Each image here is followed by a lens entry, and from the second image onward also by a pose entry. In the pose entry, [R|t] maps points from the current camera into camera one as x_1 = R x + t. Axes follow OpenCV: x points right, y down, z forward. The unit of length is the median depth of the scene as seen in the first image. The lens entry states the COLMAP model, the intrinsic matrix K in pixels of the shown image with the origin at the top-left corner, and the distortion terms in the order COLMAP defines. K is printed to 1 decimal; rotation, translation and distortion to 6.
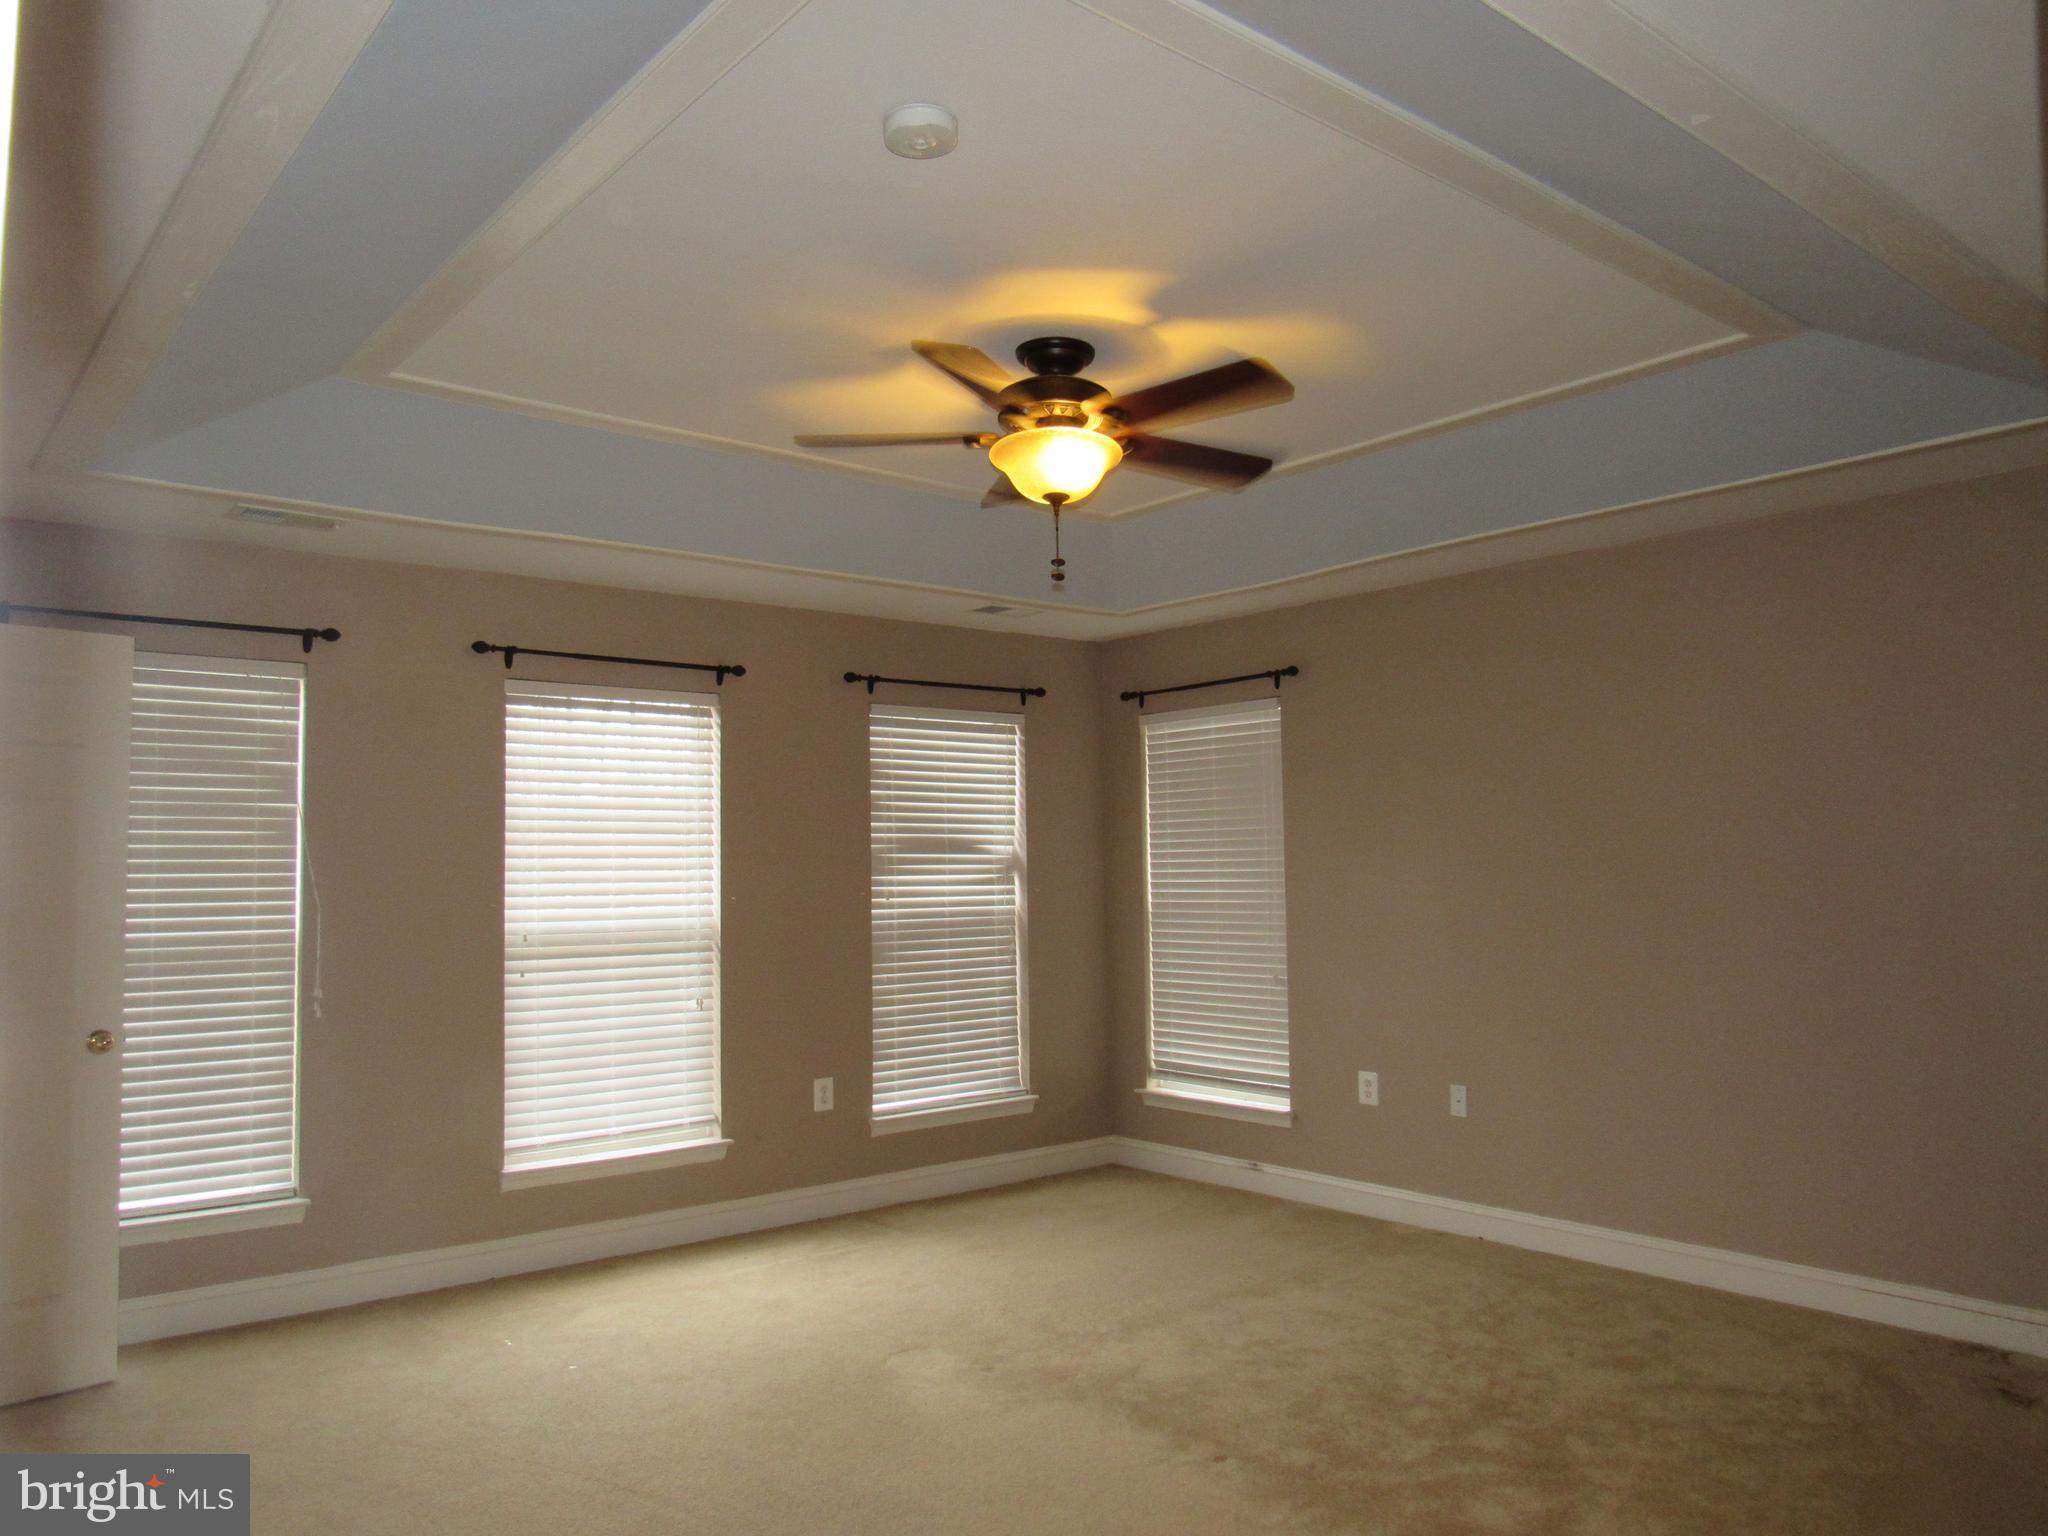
lens RADIAL K [[1461.8, 0, 1024.0], [0, 1461.8, 768.0], [0, 0, 1]] dist [-0.027453, 0.020967]
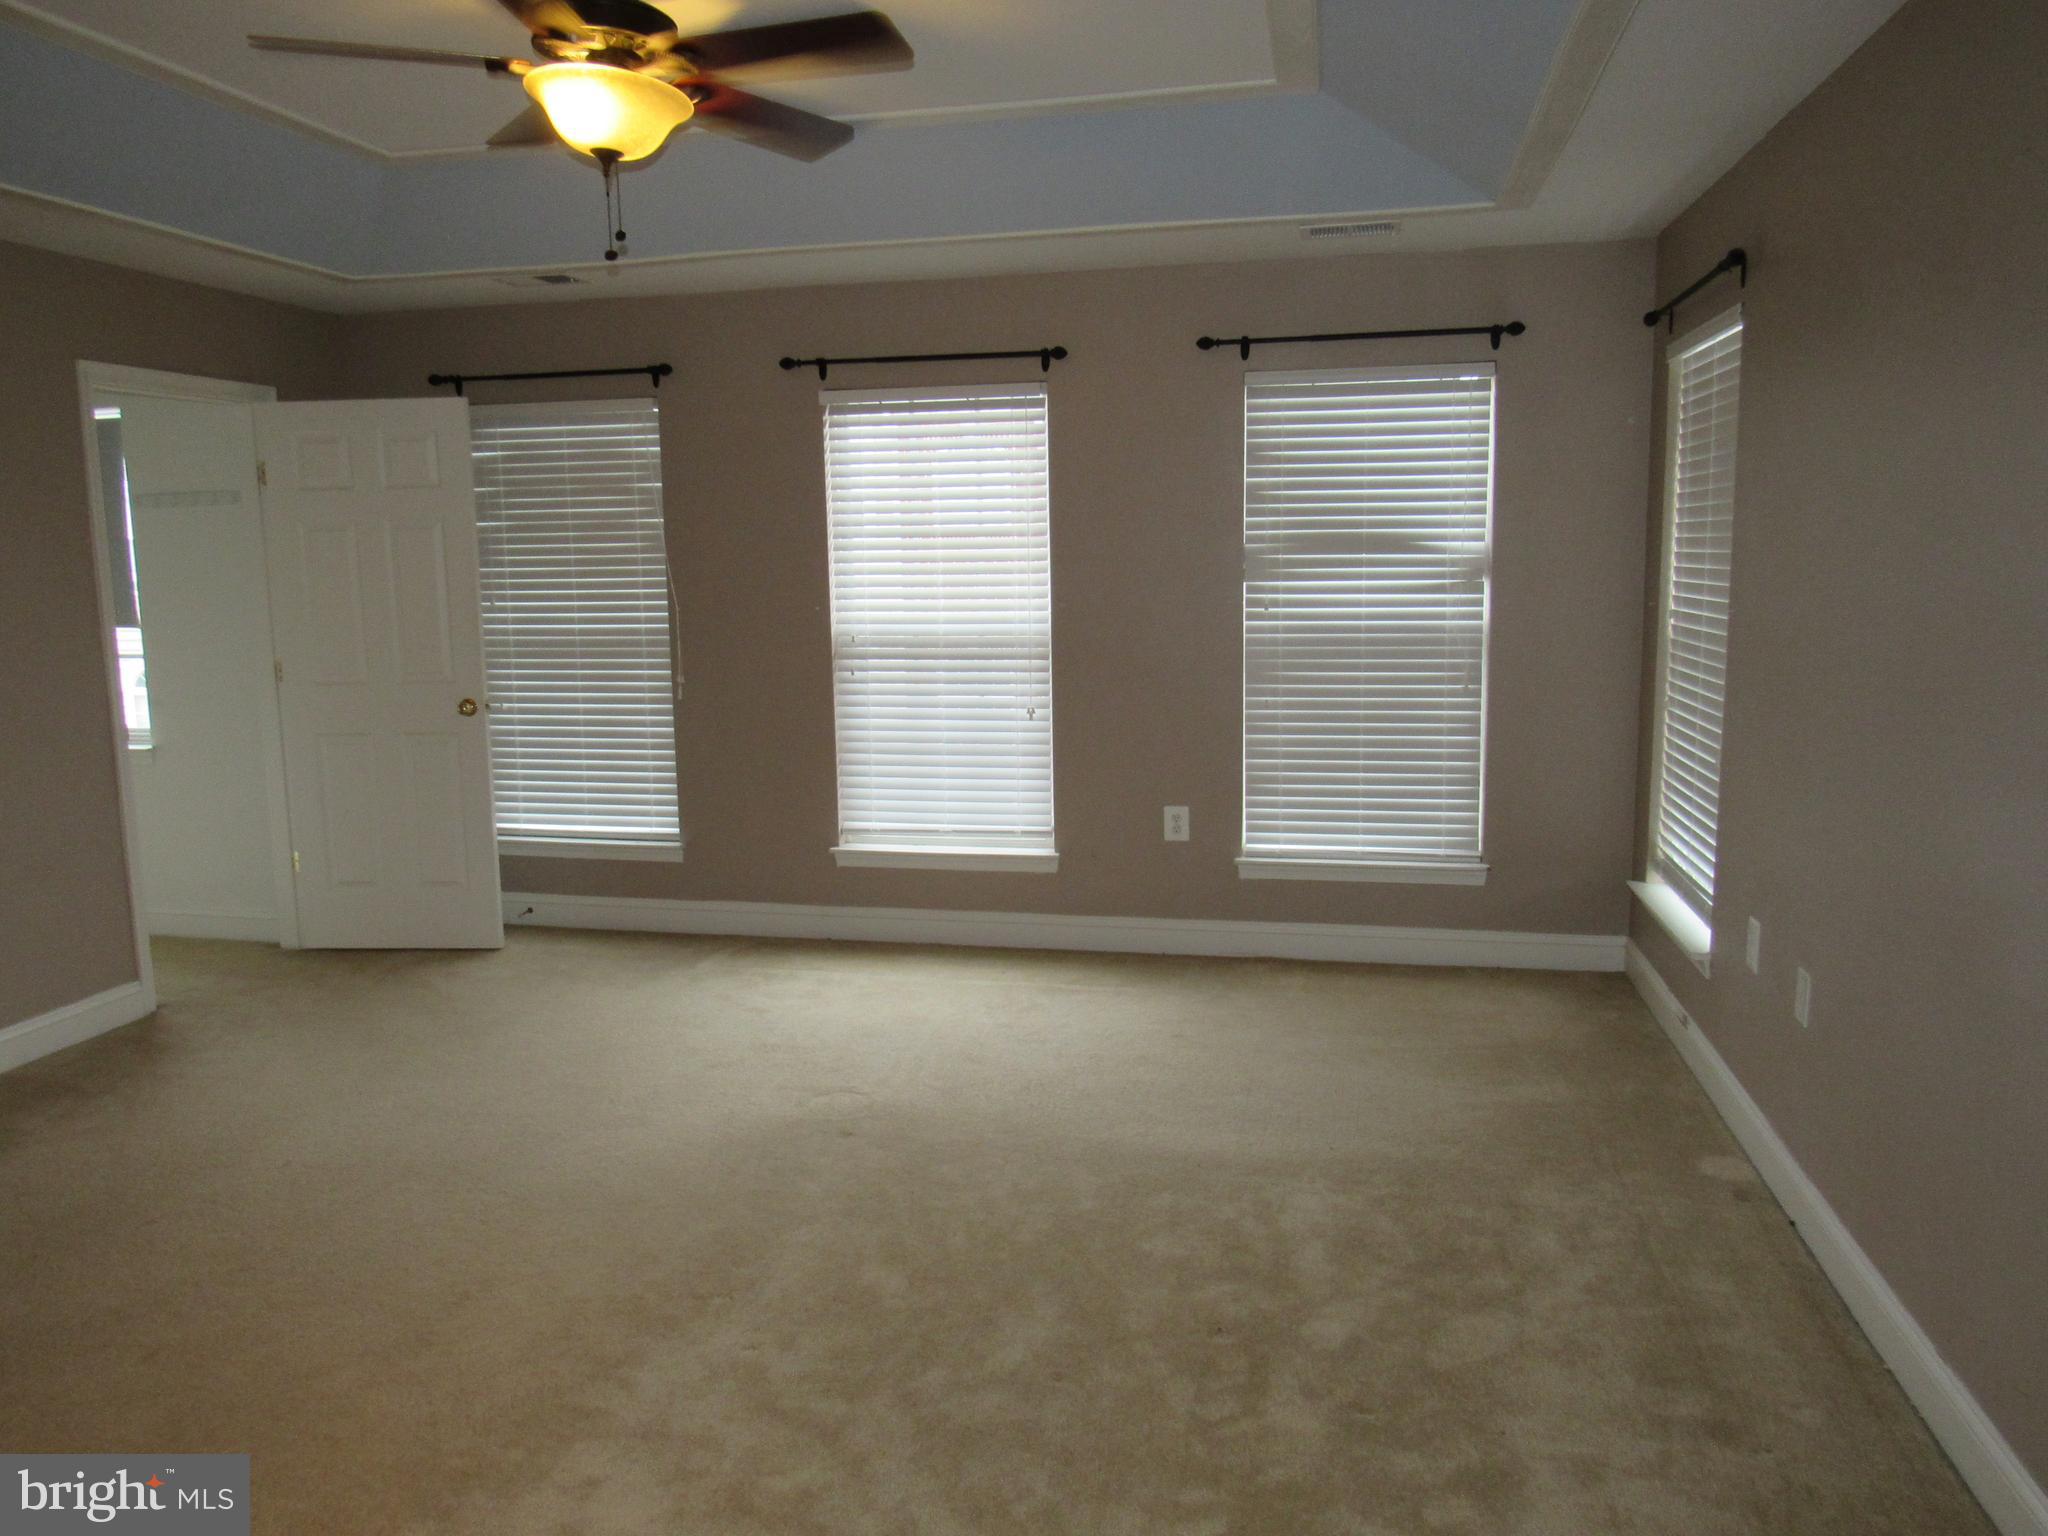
lens RADIAL K [[1442.1, 0, 1029.2], [0, 1442.1, 765.4], [0, 0, 1]] dist [-0.054492, 0.047970]
pose [[0.630074, 0.107872, -0.769006, 0.506382], [0.056729, 0.981264, 0.184127, 0.019431], [0.774460, -0.159638, 0.612149, 0.402488]]
